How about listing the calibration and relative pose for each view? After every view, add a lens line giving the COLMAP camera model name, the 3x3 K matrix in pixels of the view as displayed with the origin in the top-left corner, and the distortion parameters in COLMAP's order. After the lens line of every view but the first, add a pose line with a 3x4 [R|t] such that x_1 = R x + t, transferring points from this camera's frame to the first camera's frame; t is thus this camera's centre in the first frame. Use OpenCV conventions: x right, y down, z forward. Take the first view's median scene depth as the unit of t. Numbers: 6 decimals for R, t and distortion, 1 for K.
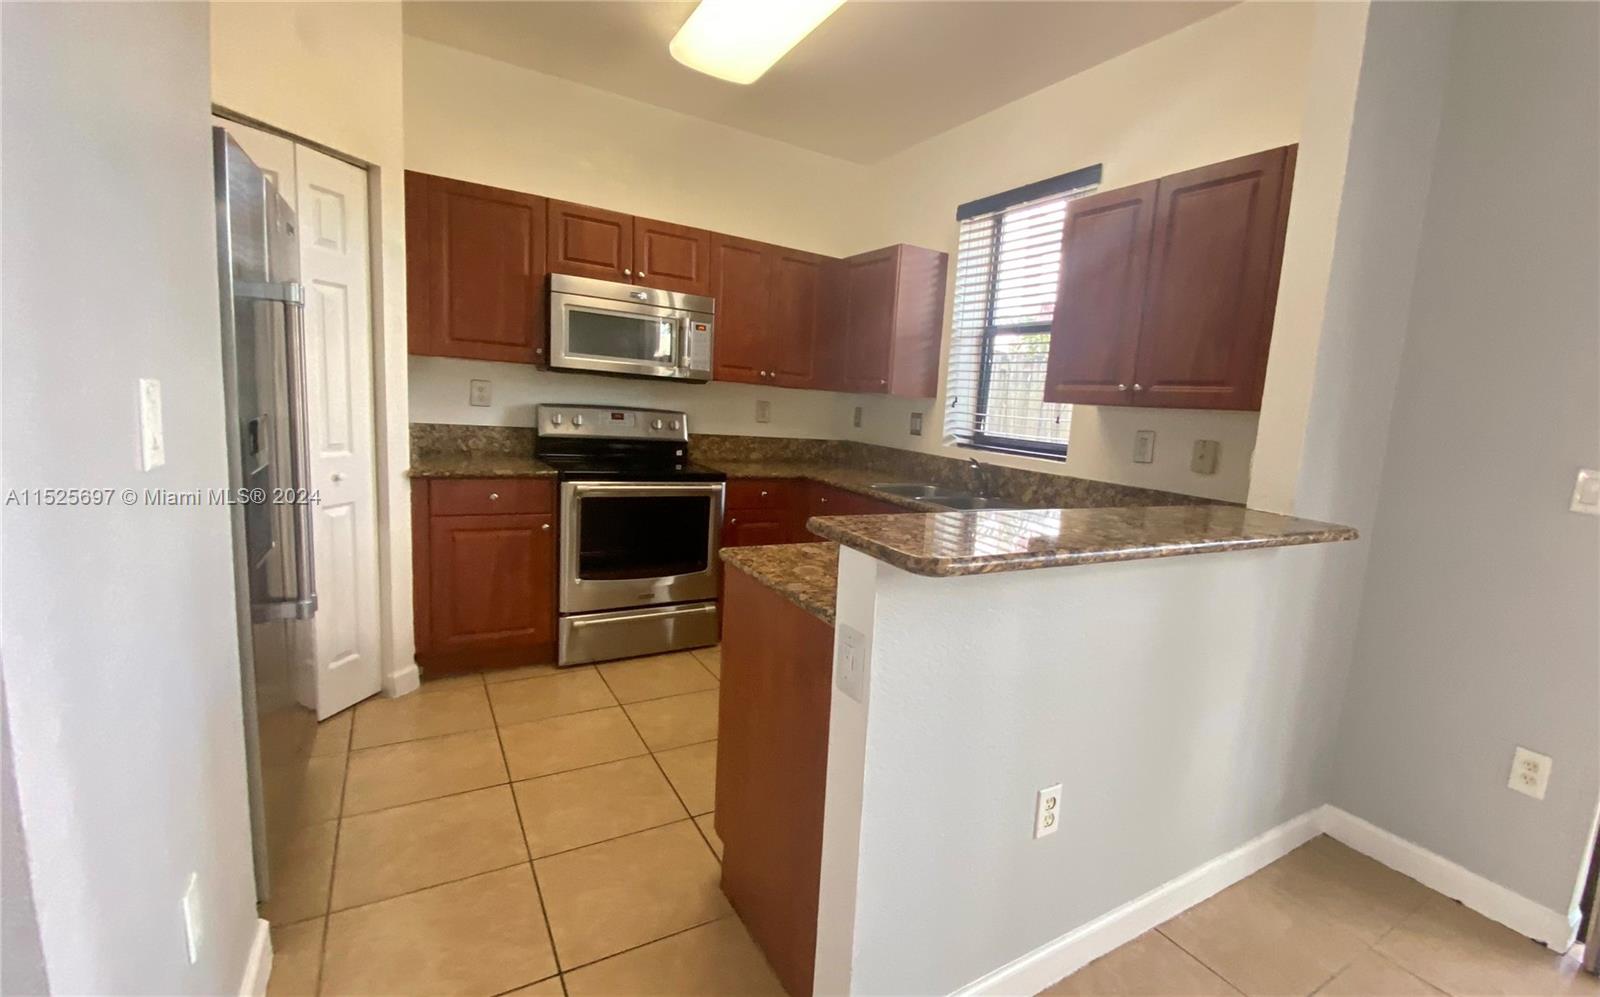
lens RADIAL K [[718.9, 0, 886.0], [0, 718.9, 504.3], [0, 0, 1]] dist [0.046305, -0.049792]
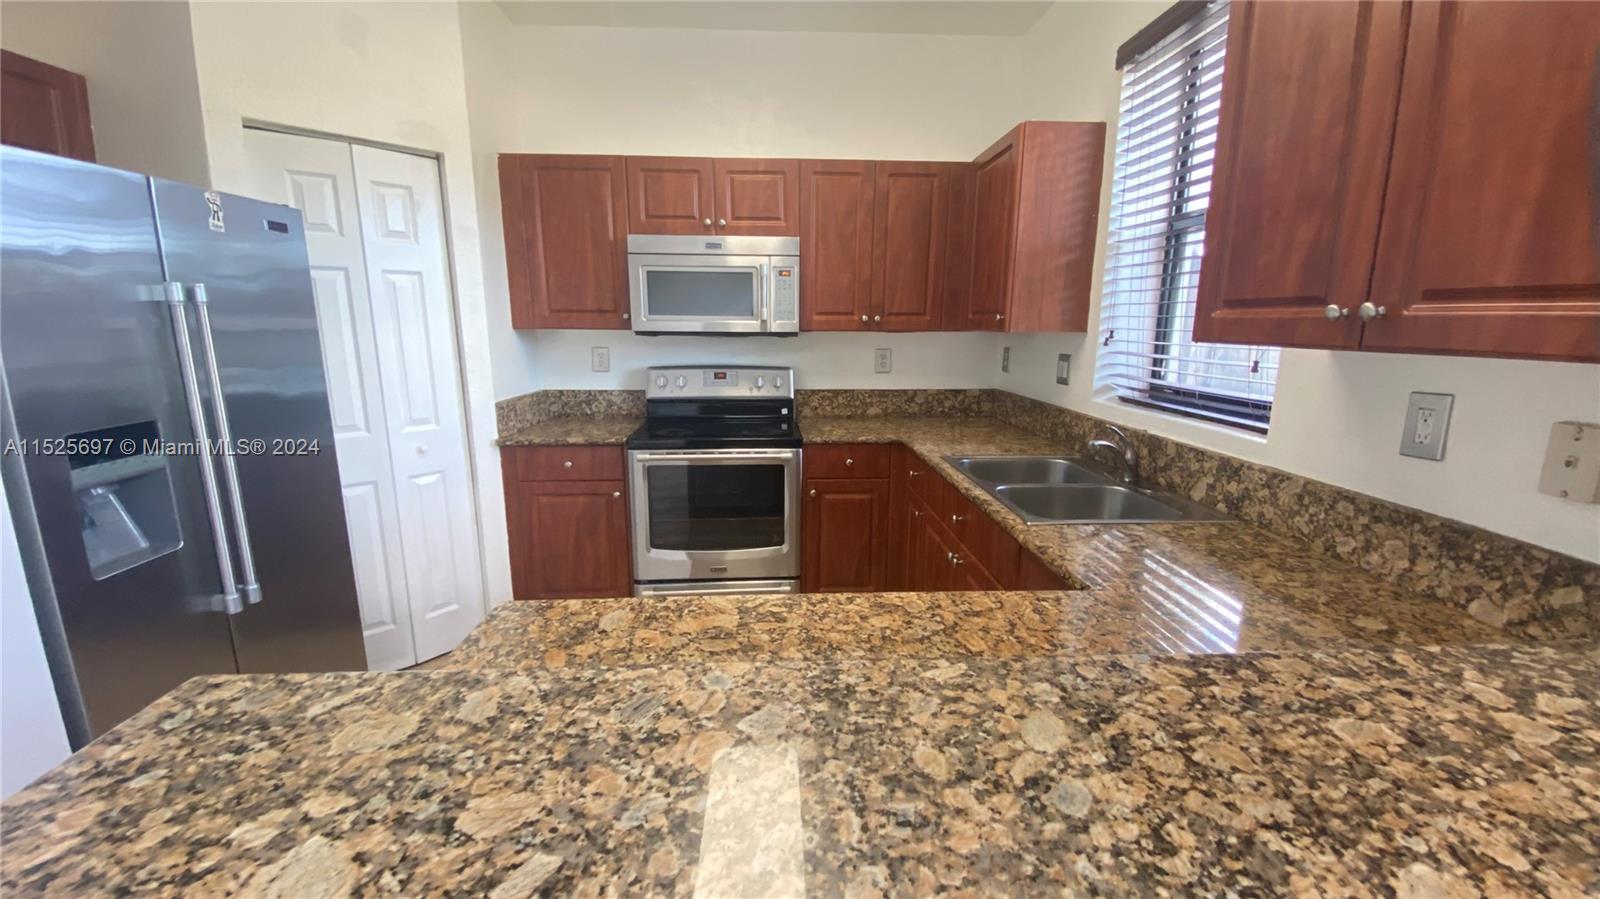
lens RADIAL K [[646.7, 0, 800.0], [0, 646.7, 449.5], [0, 0, 1]] dist [0.029940, -0.028563]
pose [[0.856790, 0.029933, -0.514796, 0.182784], [-0.011361, 0.999167, 0.039189, -0.062287], [0.515540, -0.027728, 0.856417, 0.338919]]
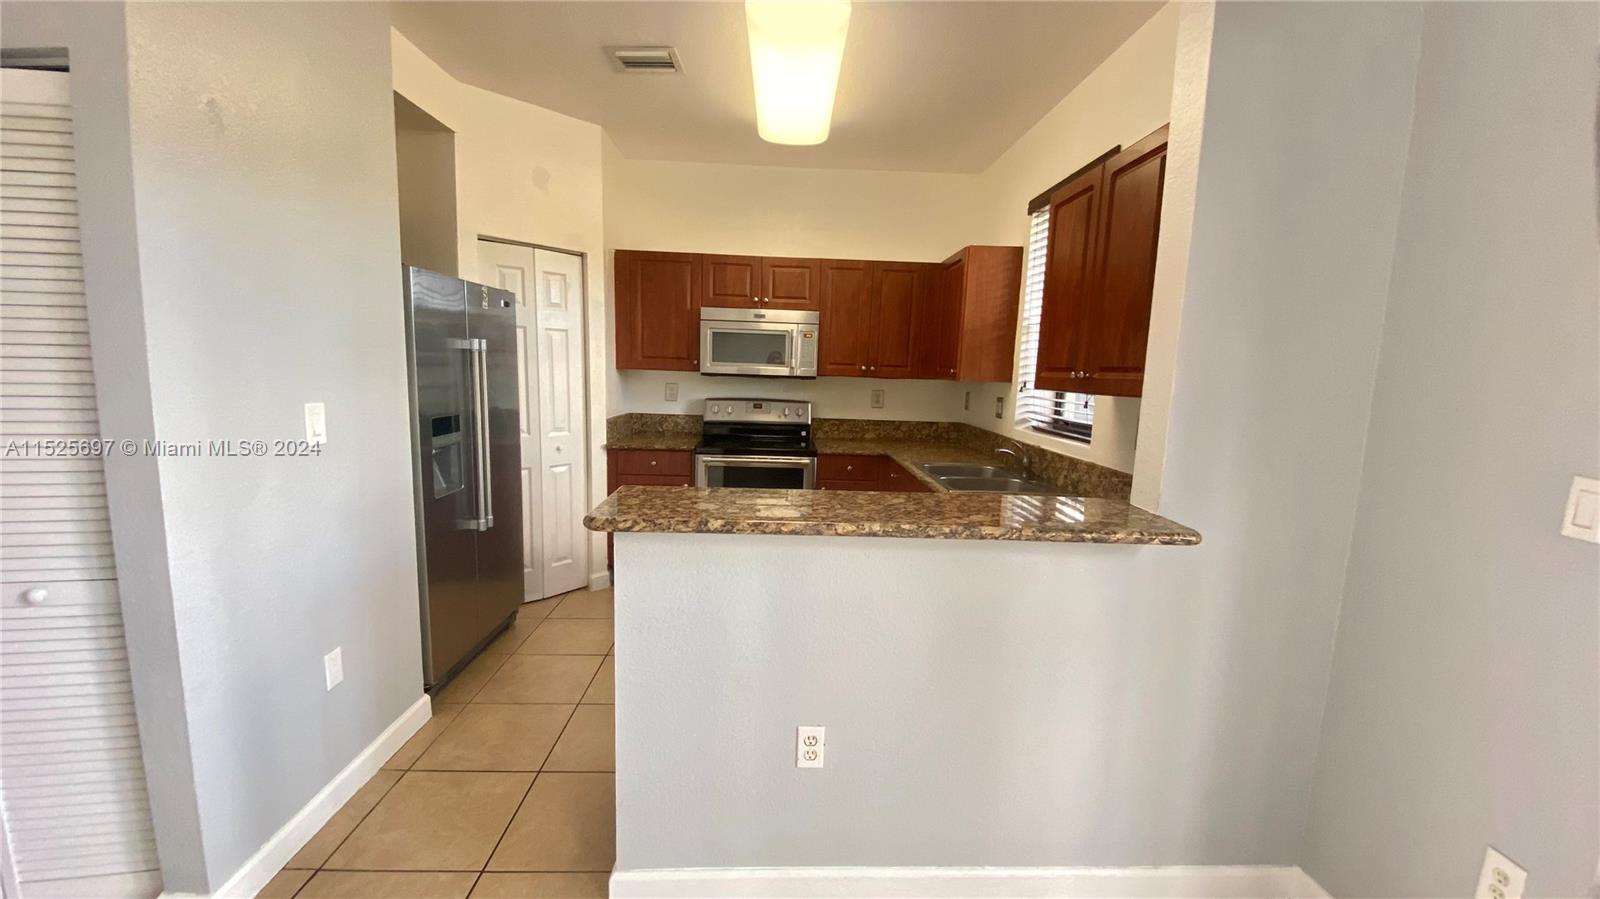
lens RADIAL K [[648.6, 0, 799.3], [0, 648.6, 454.5], [0, 0, 1]] dist [0.026997, -0.023678]
pose [[0.850060, 0.026137, -0.526037, 0.349650], [-0.042502, 0.998915, -0.019051, -0.013977], [0.524968, 0.038552, 0.850248, 0.034440]]
